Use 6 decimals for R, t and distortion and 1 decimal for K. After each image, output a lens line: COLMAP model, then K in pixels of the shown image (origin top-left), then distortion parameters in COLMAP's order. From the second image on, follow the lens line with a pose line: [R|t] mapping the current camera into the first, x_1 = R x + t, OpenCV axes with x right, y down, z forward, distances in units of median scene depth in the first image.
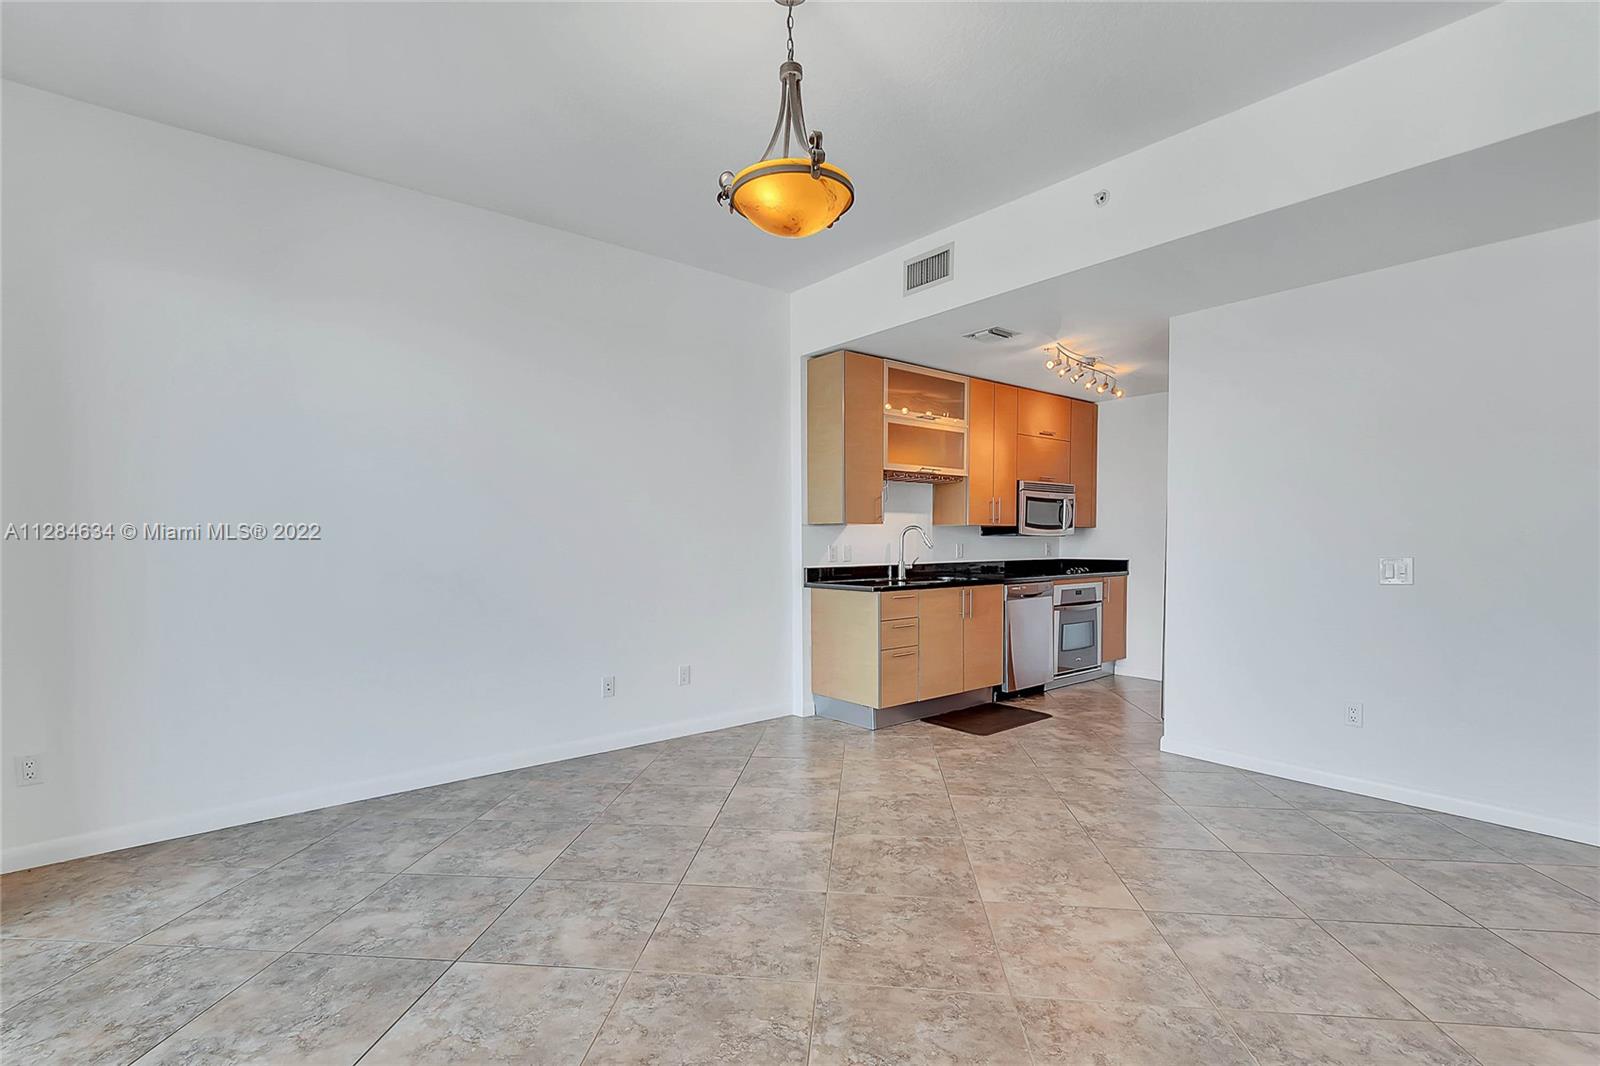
lens RADIAL K [[744.0, 0, 794.6], [0, 744.0, 544.9], [0, 0, 1]] dist [0.014946, -0.006410]
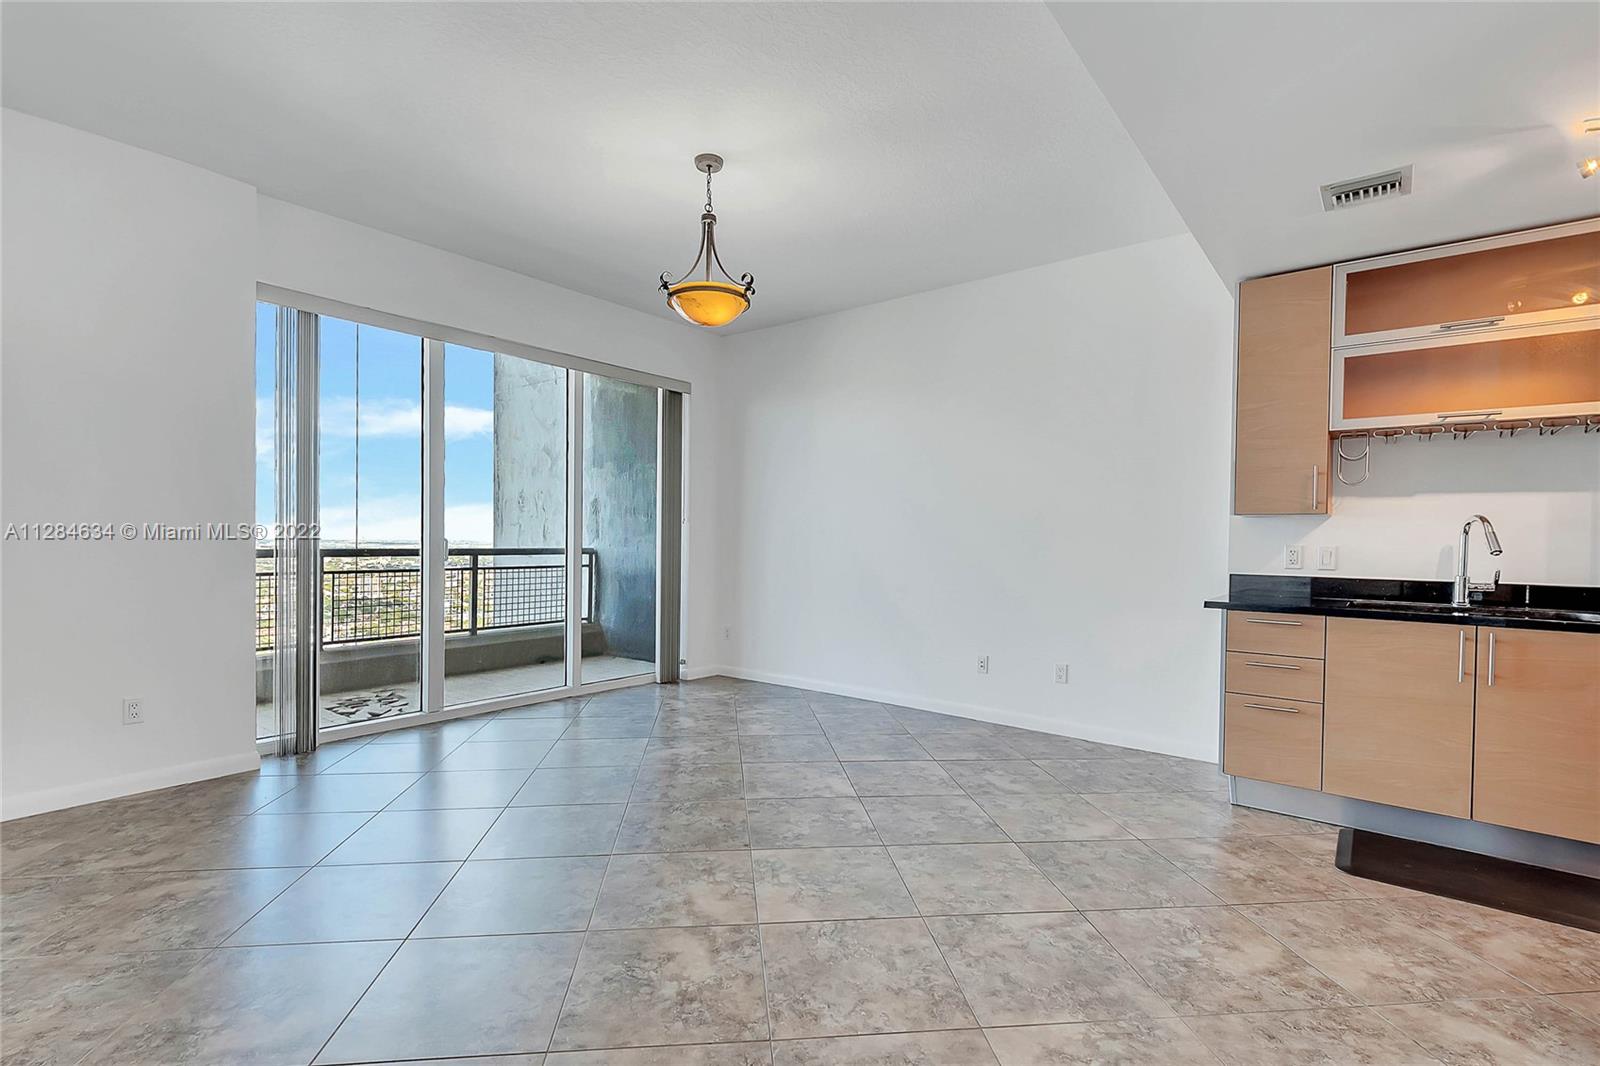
lens RADIAL K [[744.0, 0, 796.2], [0, 744.0, 532.4], [0, 0, 1]] dist [0.014946, -0.006410]
pose [[0.200540, 0.000420, -0.979686, 0.786113], [-0.024637, 0.999686, -0.004615, 0.003023], [0.979376, 0.025062, 0.200487, 0.481446]]
